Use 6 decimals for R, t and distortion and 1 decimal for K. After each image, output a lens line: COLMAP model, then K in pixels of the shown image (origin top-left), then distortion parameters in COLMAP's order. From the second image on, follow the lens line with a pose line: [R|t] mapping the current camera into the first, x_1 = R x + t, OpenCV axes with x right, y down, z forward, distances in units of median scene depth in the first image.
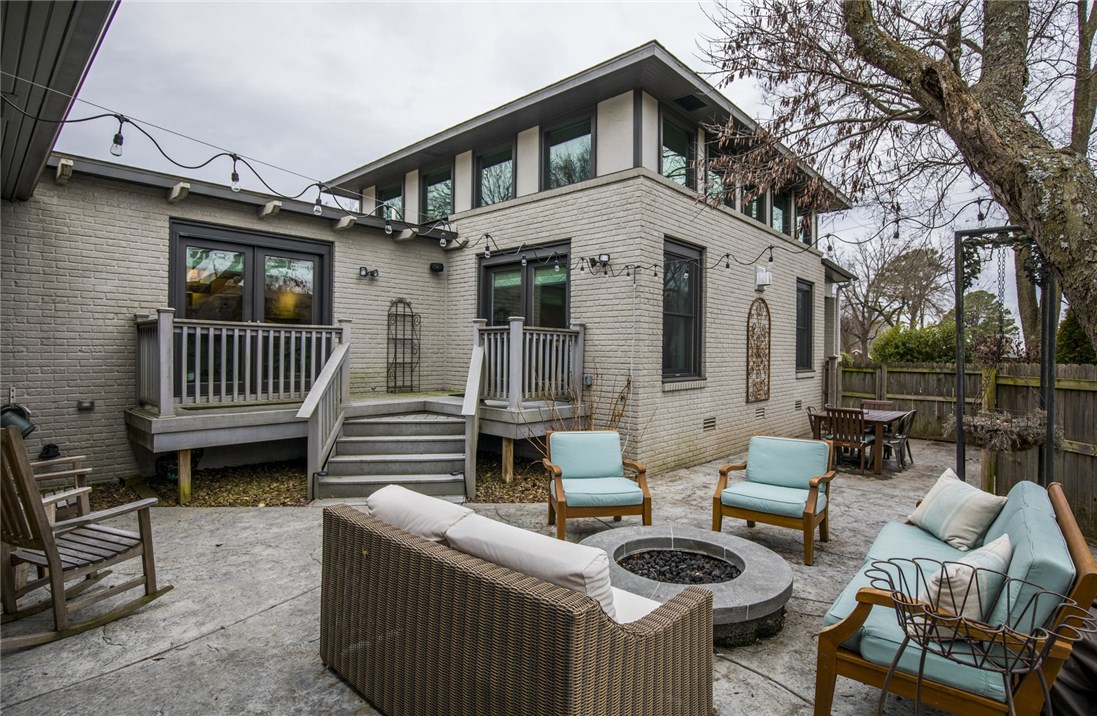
lens RADIAL K [[543.8, 0, 548.5], [0, 543.8, 358.0], [0, 0, 1]] dist [-0.000170, -0.000114]
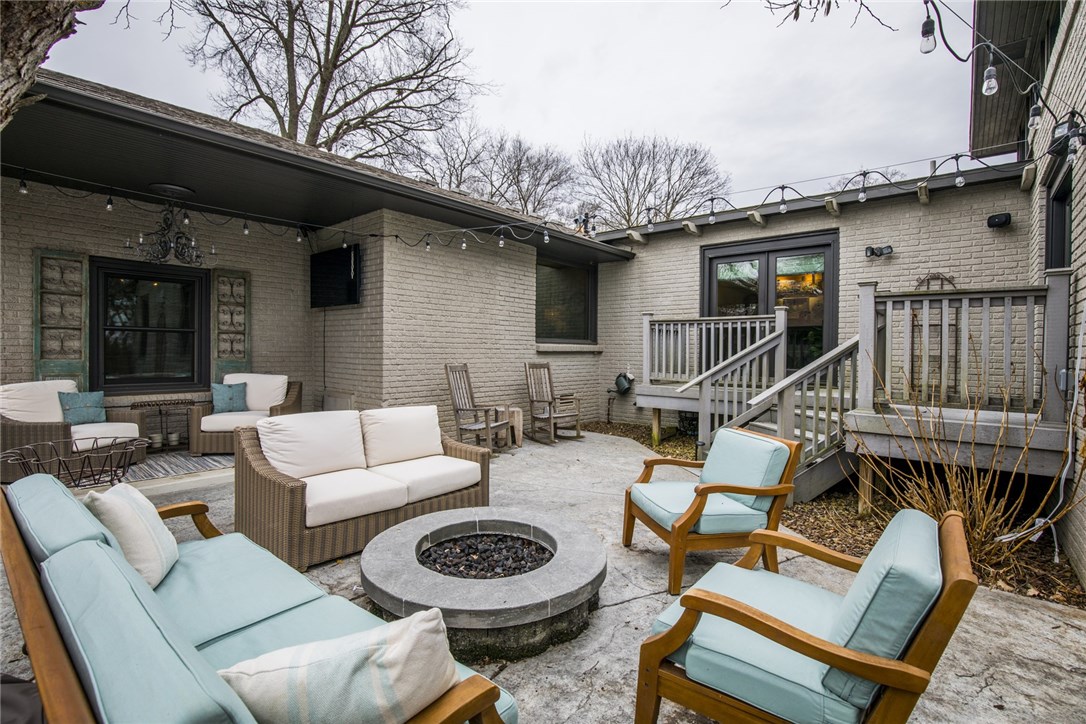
lens RADIAL K [[496.4, 0, 543.0], [0, 496.4, 362.0], [0, 0, 1]] dist [-0.033270, 0.000171]
pose [[0.045254, 0.013045, -0.998890, 0.457538], [-0.021521, 0.999695, 0.012080, 0.024080], [0.998744, 0.020950, 0.045521, 0.460933]]
